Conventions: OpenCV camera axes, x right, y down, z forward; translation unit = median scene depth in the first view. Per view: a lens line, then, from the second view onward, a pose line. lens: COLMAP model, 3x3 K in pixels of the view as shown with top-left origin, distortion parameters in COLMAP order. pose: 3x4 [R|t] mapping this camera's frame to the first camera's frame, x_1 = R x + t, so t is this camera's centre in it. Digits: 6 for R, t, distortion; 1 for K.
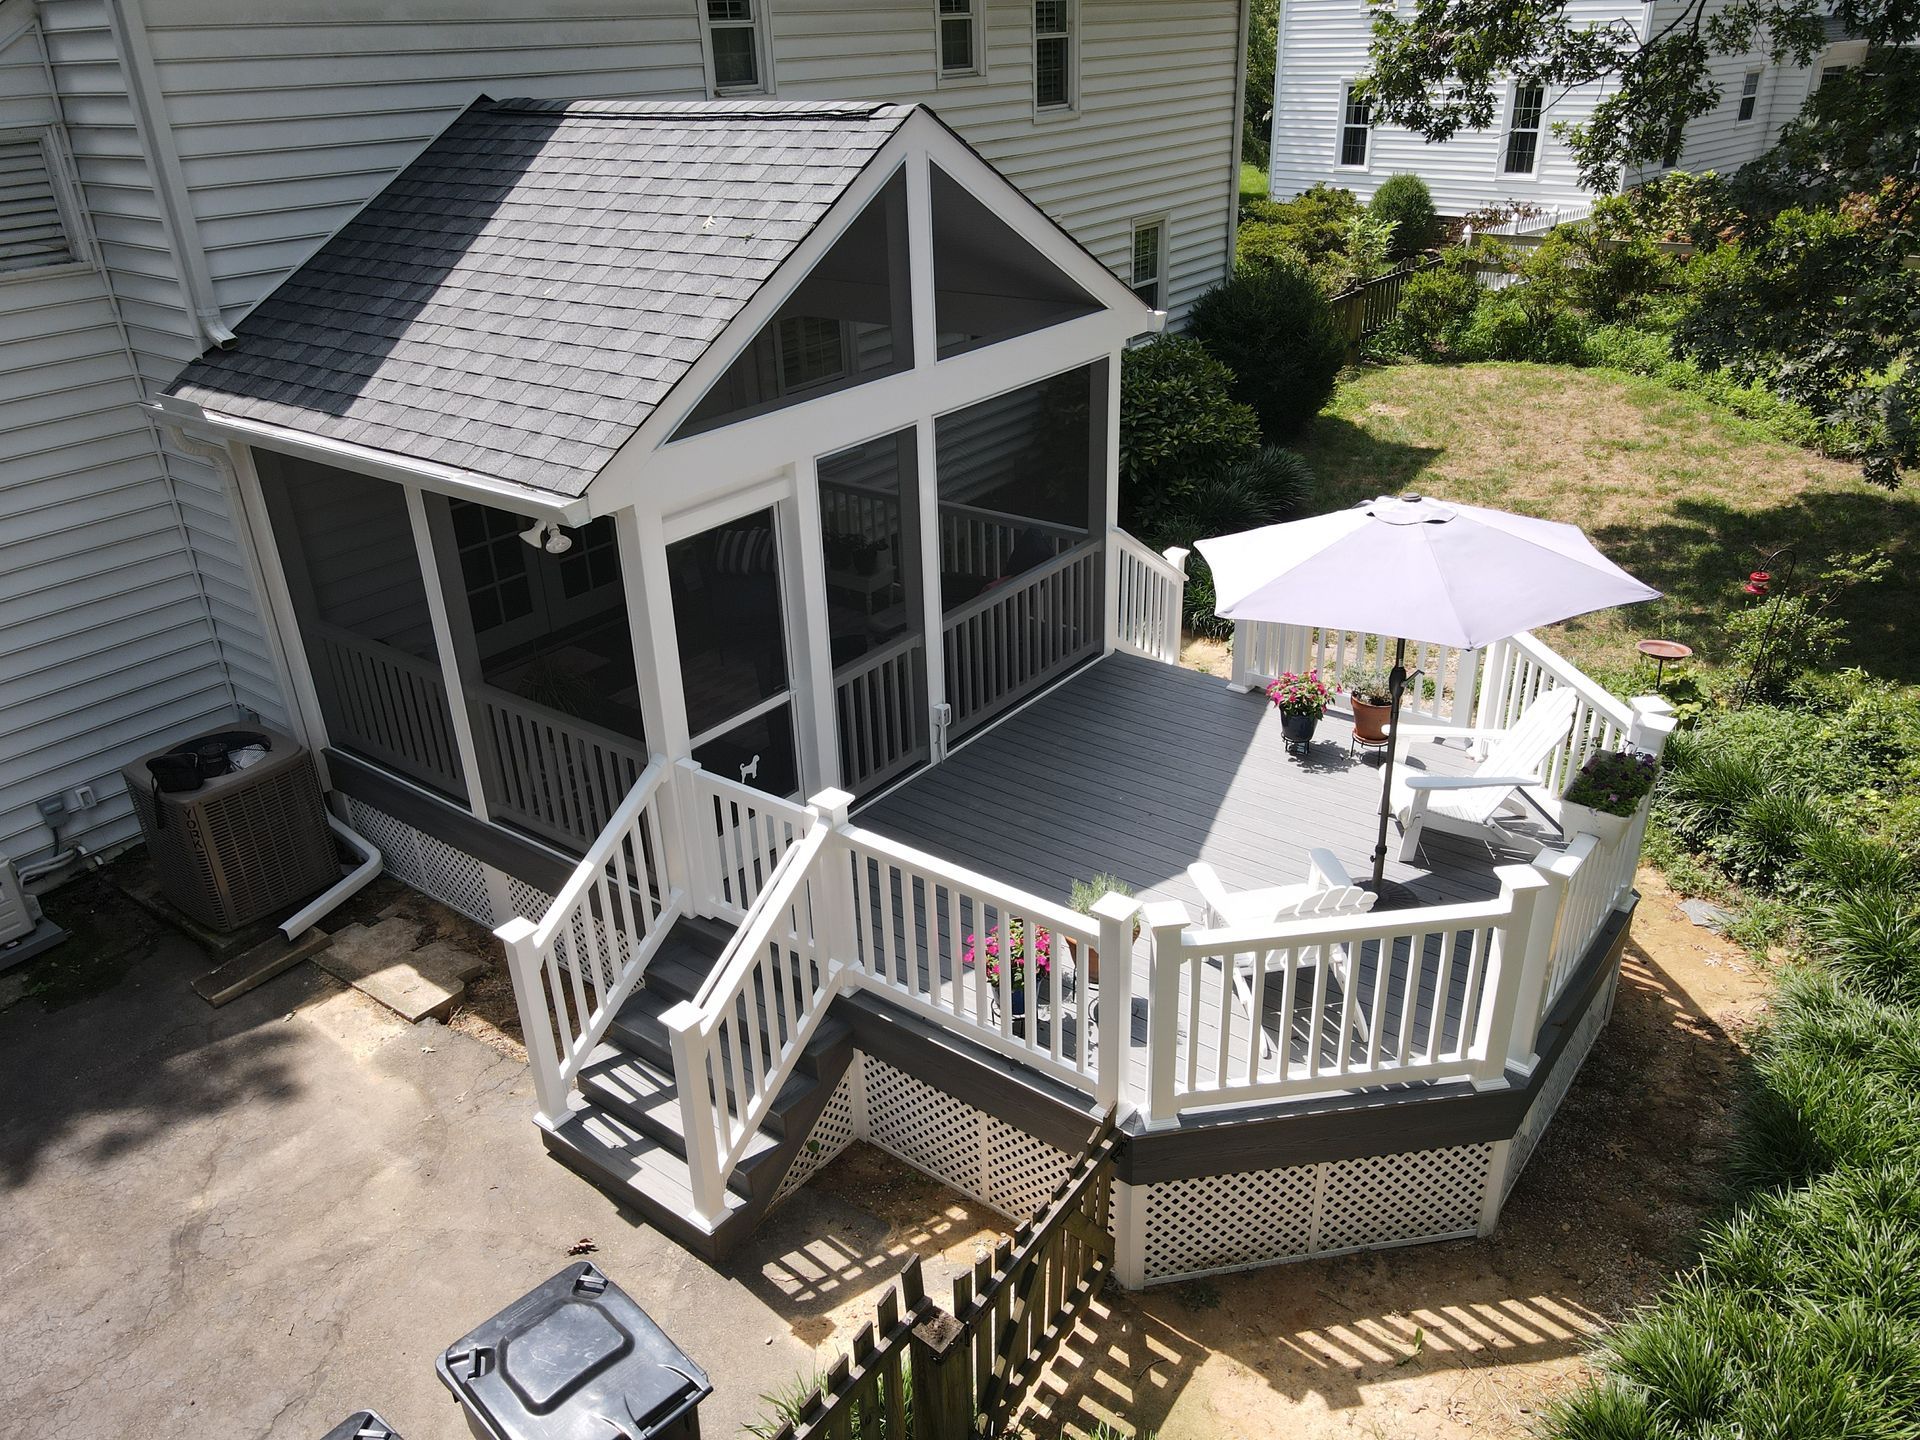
lens RADIAL K [[1406.6, 0, 951.4], [0, 1406.6, 719.0], [0, 0, 1]] dist [0.010725, 0.006121]
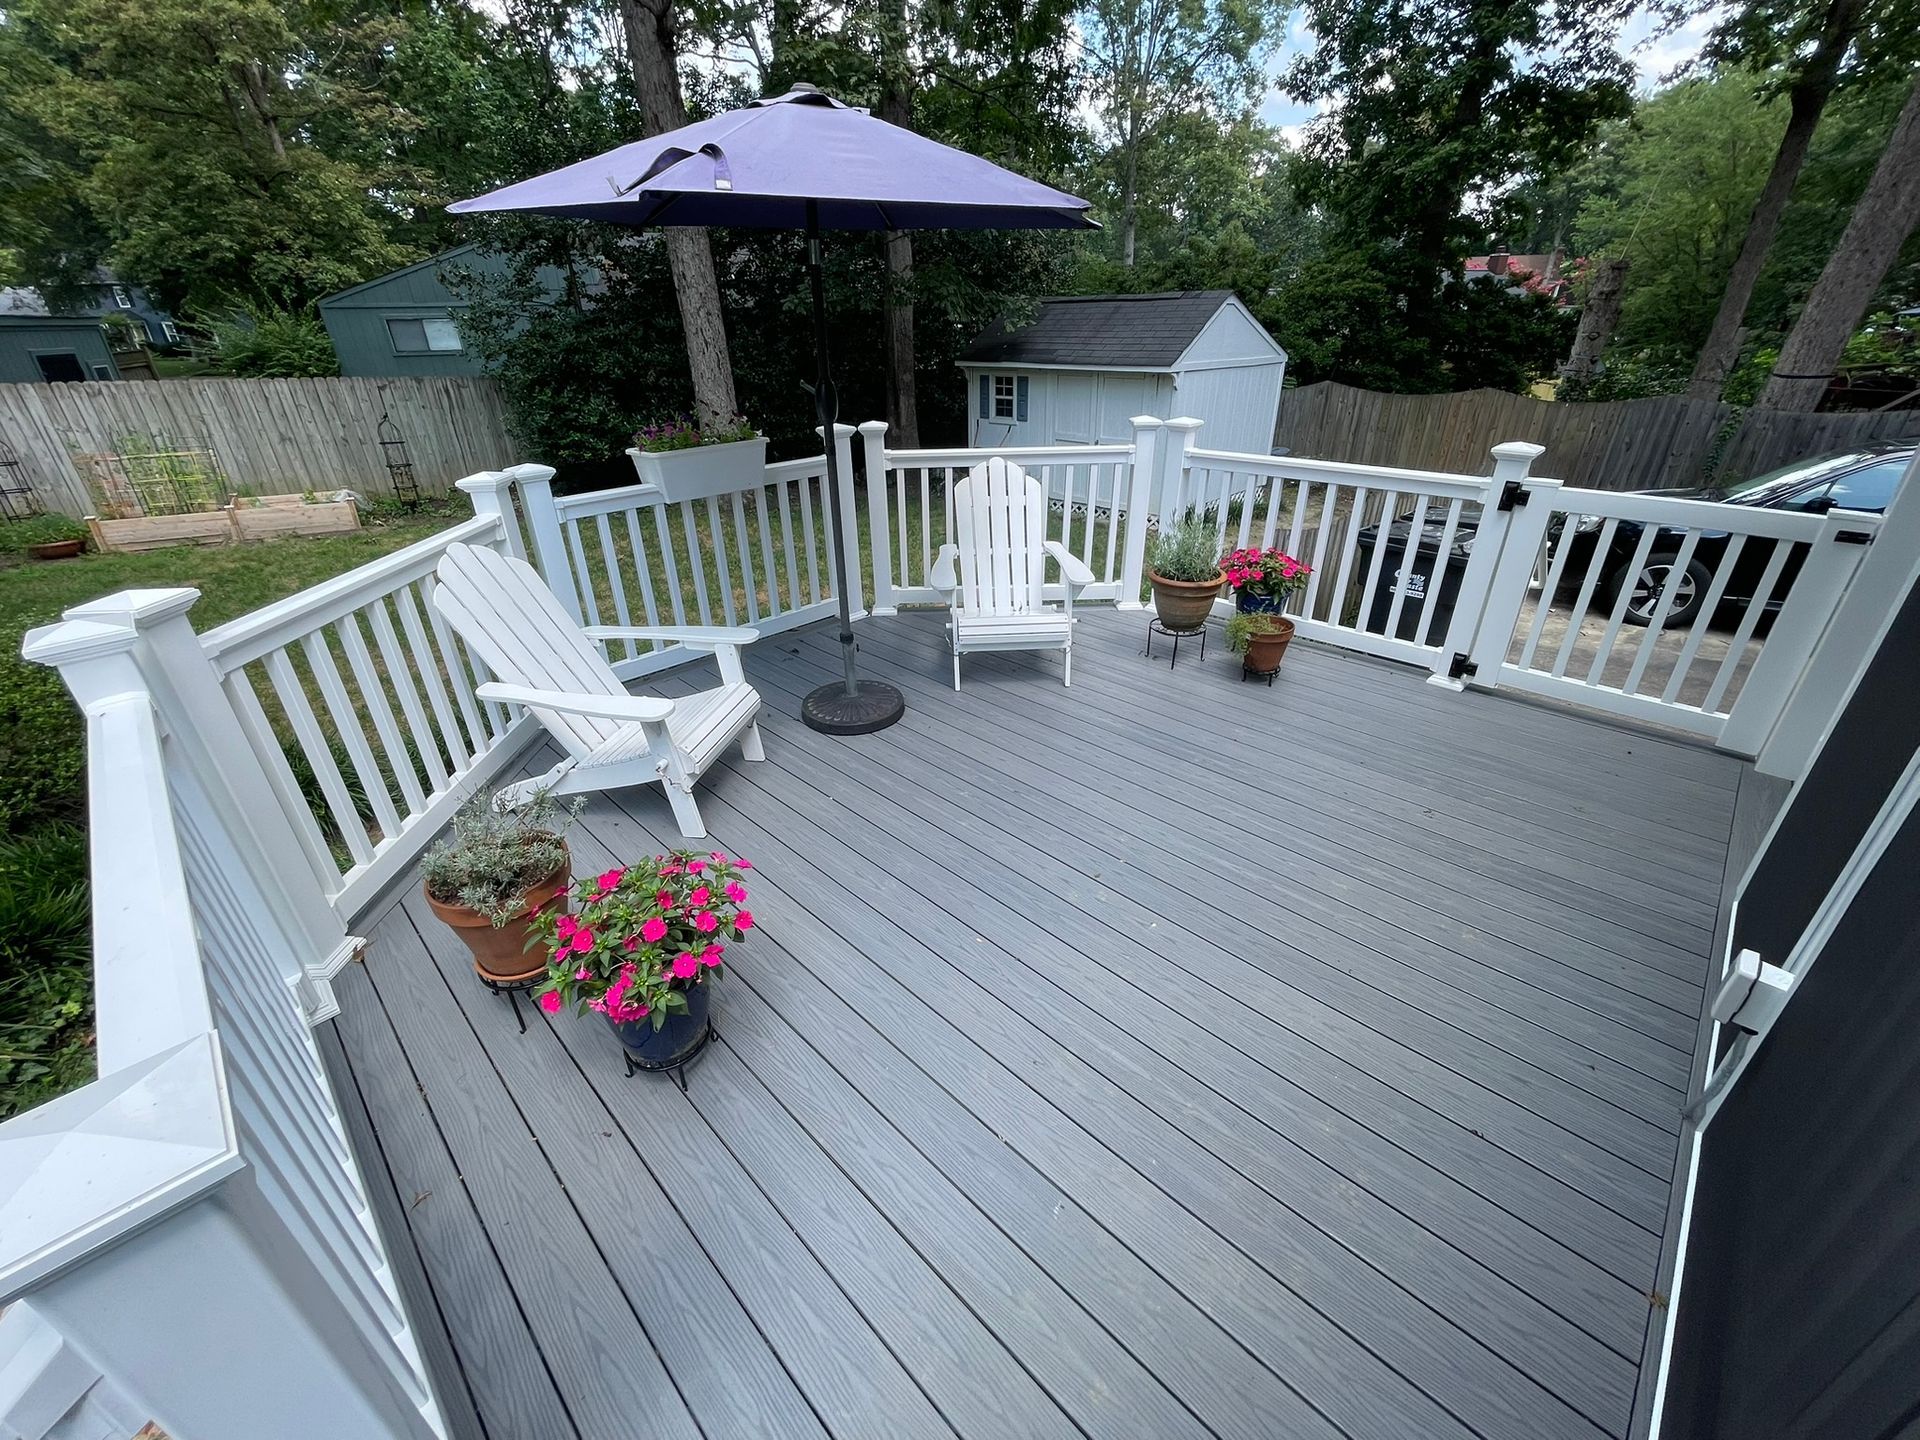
lens RADIAL K [[773.6, 0, 956.3], [0, 773.6, 713.8], [0, 0, 1]] dist [0.000284, -0.000460]
pose [[-0.991173, -0.007337, 0.132374, 0.145300], [0.101633, 0.599098, 0.794200, -0.194033], [-0.085132, 0.800642, -0.593063, 1.056899]]
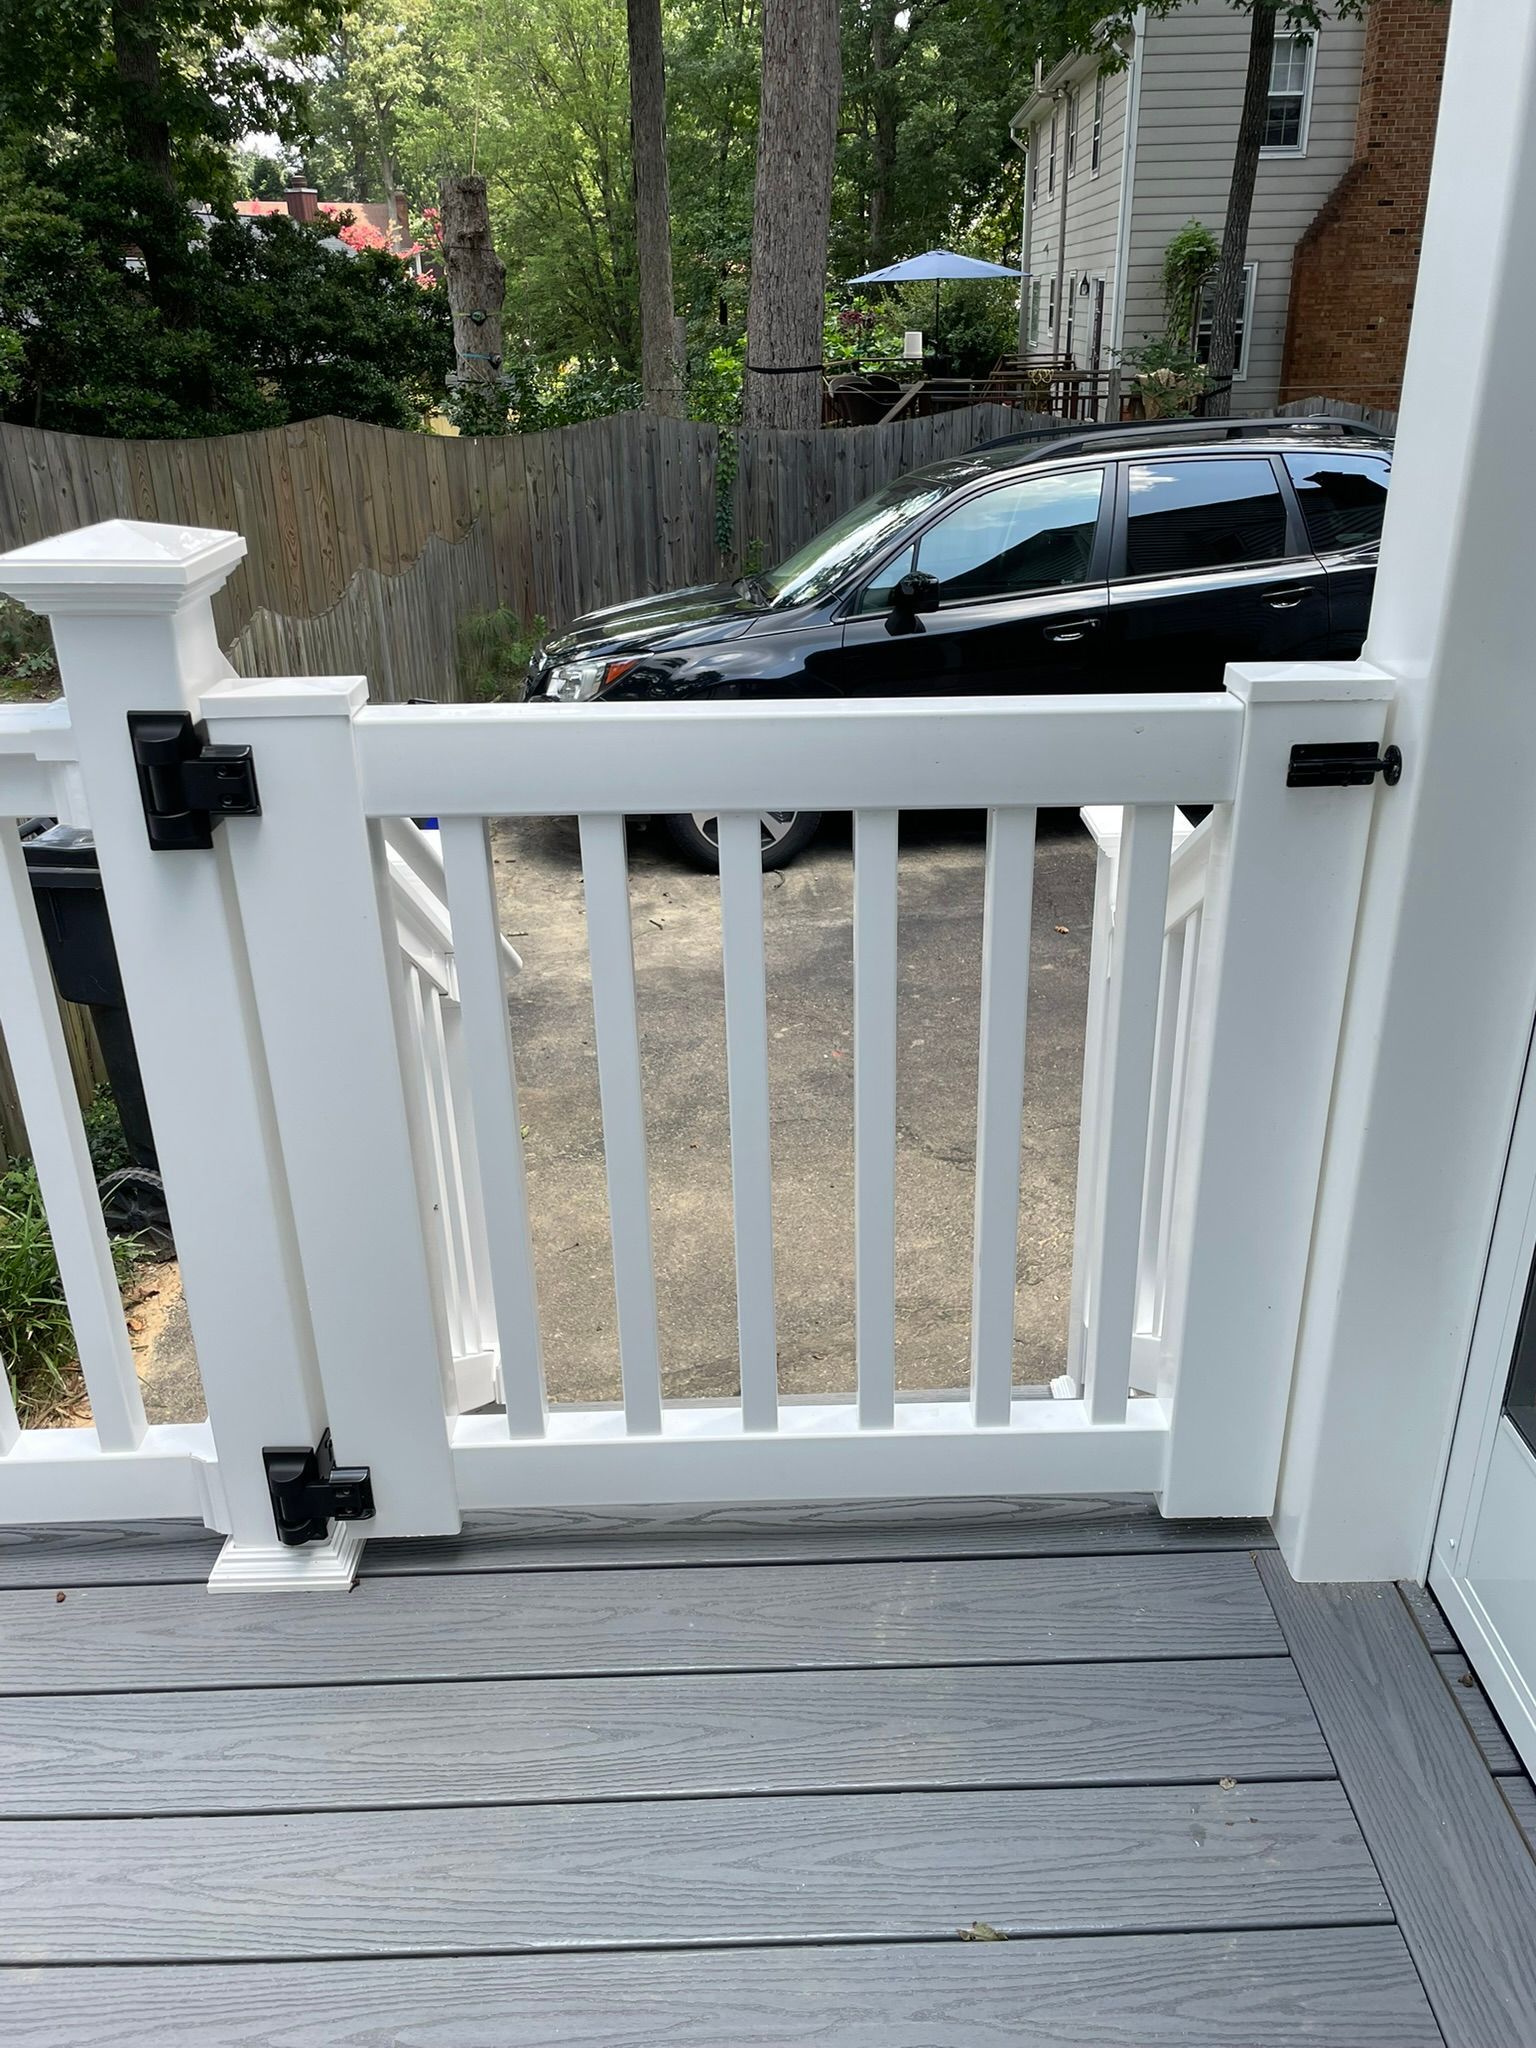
lens RADIAL K [[1570.3, 0, 769.6], [0, 1570.3, 1014.7], [0, 0, 1]] dist [0.064371, -0.085357]
pose [[-0.781852, 0.304253, -0.544185, -0.017174], [-0.232561, 0.667521, 0.707341, -0.047465], [0.578466, 0.679592, -0.451145, 0.856028]]
